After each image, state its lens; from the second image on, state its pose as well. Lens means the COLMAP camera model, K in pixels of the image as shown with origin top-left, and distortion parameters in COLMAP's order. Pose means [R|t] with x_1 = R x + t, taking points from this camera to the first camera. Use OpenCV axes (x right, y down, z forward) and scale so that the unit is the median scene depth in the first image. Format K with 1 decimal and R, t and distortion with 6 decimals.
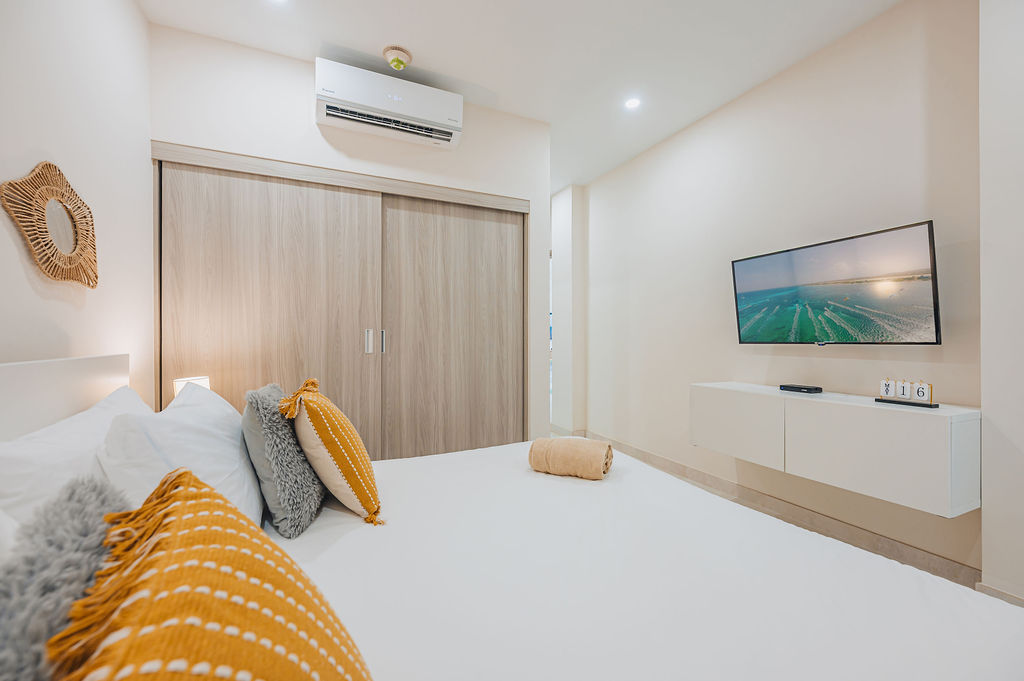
lens RADIAL K [[411.1, 0, 514.9], [0, 411.1, 343.3], [0, 0, 1]] dist [0.000149, -0.000472]
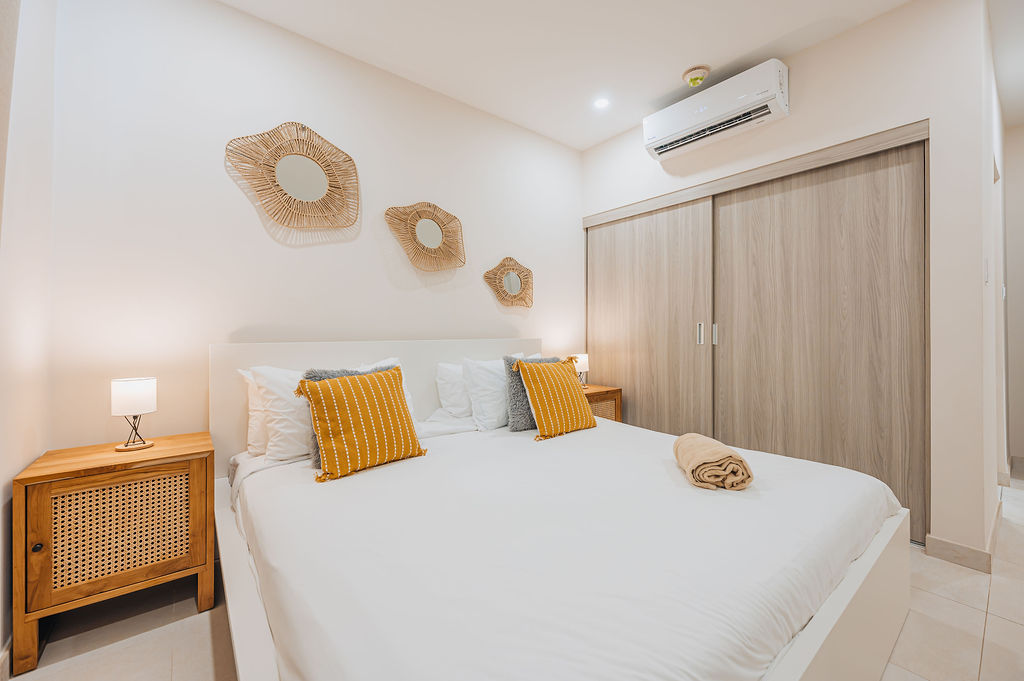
lens RADIAL K [[411.1, 0, 517.9], [0, 411.1, 330.7], [0, 0, 1]] dist [0.000149, -0.000472]
pose [[0.247870, -0.004770, -0.968782, 0.567676], [-0.009659, 0.999926, -0.007395, -0.000532], [0.968745, 0.011191, 0.247806, 0.237143]]
